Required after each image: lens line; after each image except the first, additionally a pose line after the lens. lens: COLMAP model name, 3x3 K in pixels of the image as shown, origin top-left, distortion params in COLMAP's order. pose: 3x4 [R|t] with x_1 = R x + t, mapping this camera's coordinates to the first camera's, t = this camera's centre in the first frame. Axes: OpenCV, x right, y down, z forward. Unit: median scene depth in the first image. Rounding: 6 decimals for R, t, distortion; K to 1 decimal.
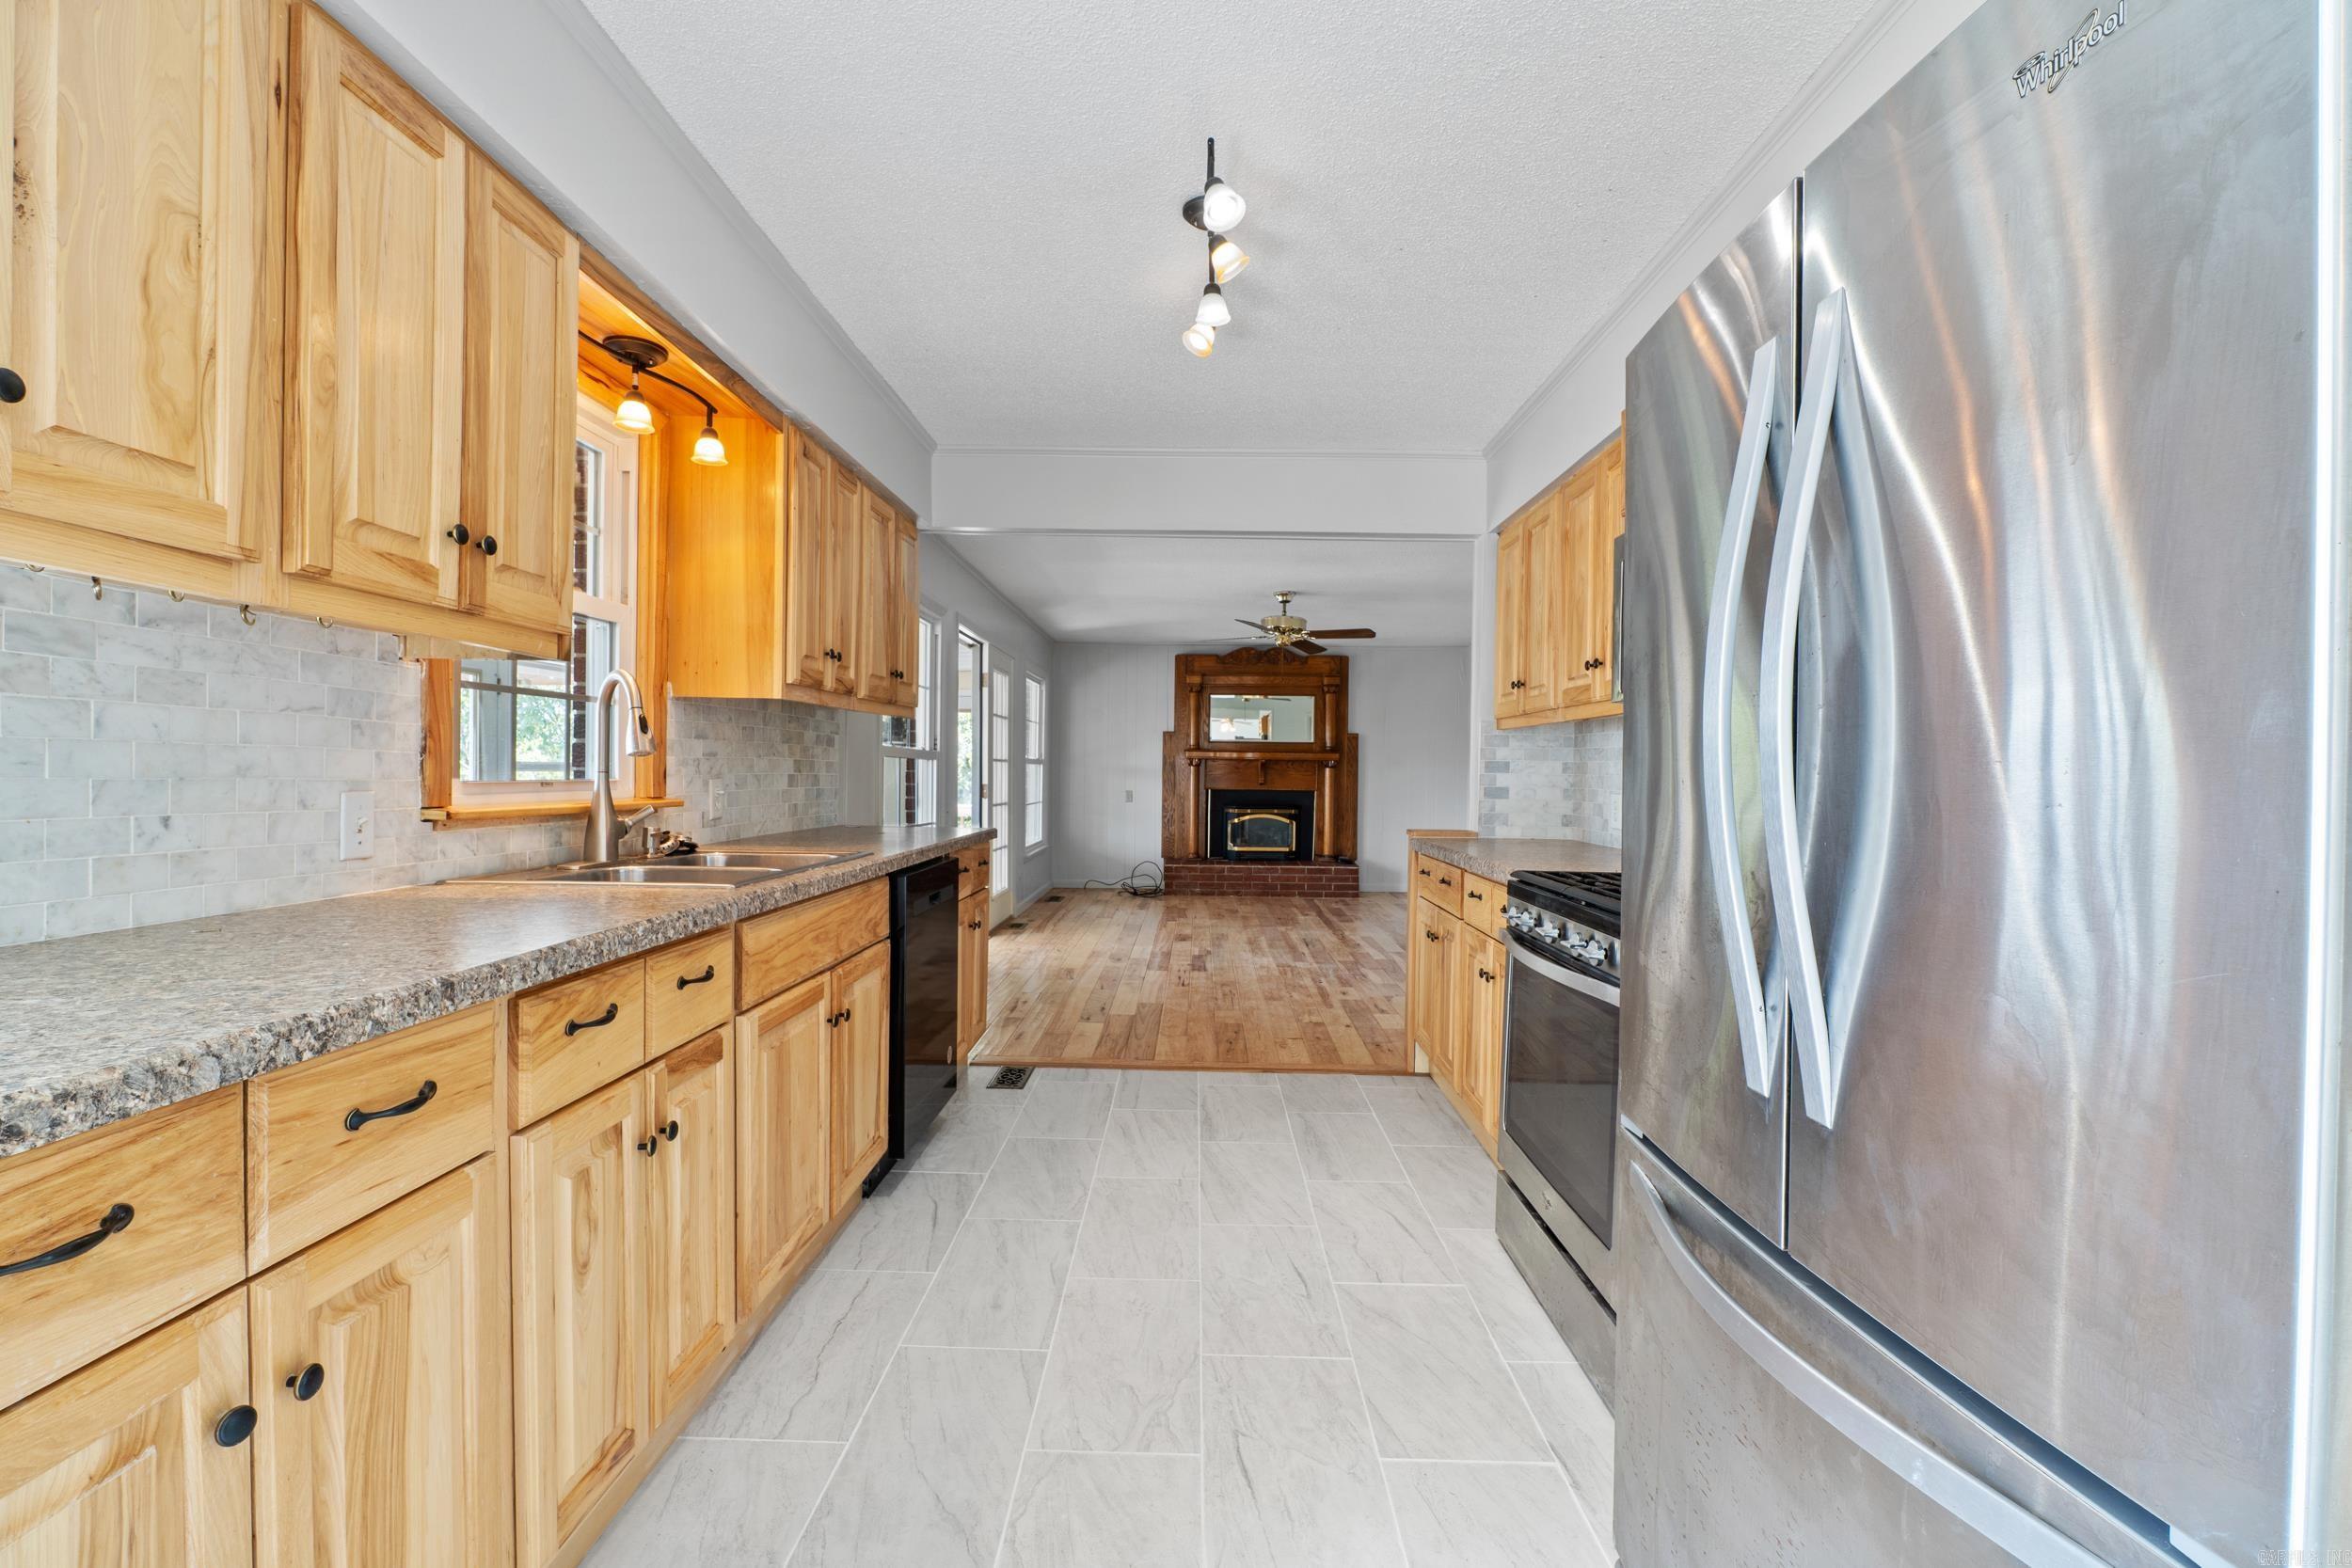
lens RADIAL K [[991.9, 0, 1174.8], [0, 991.9, 779.9], [0, 0, 1]] dist [0.003673, 0.000345]
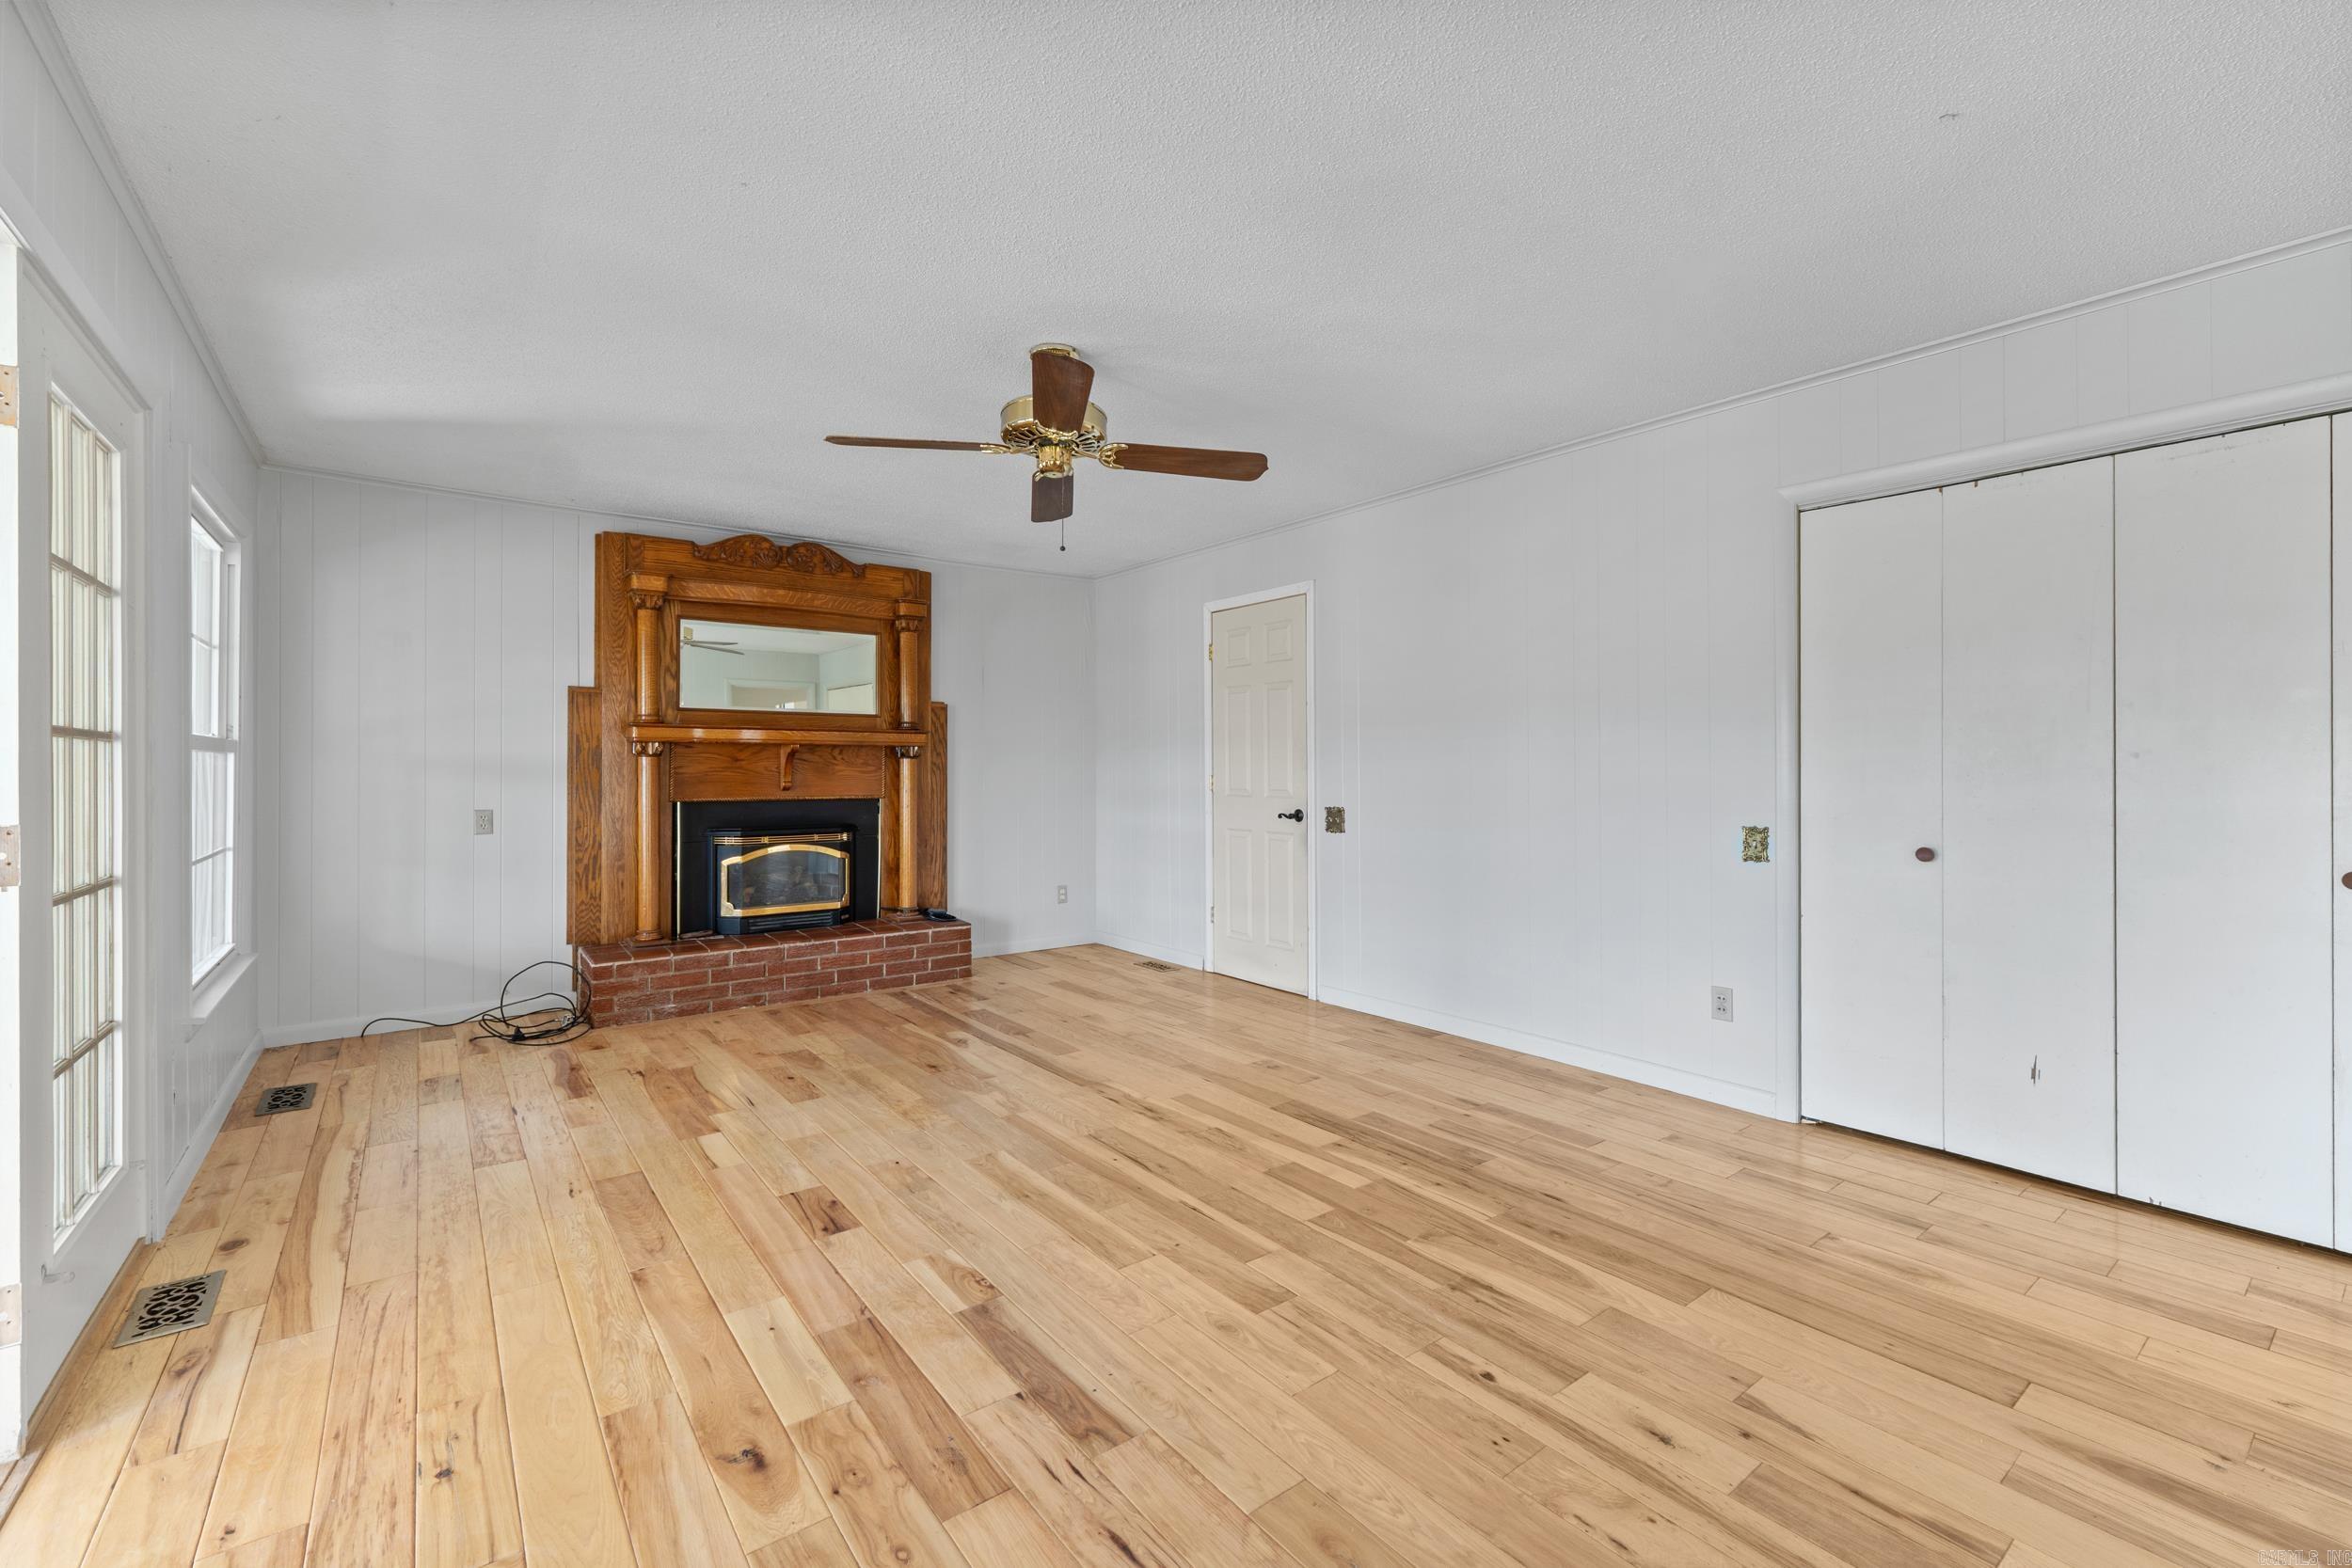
lens RADIAL K [[991.9, 0, 1182.7], [0, 991.9, 759.2], [0, 0, 1]] dist [0.003673, 0.000345]
pose [[0.781853, -0.006657, 0.623427, -0.082206], [0.013315, 0.999893, -0.006022, -0.005961], [-0.623321, 0.013009, 0.781858, 0.437152]]
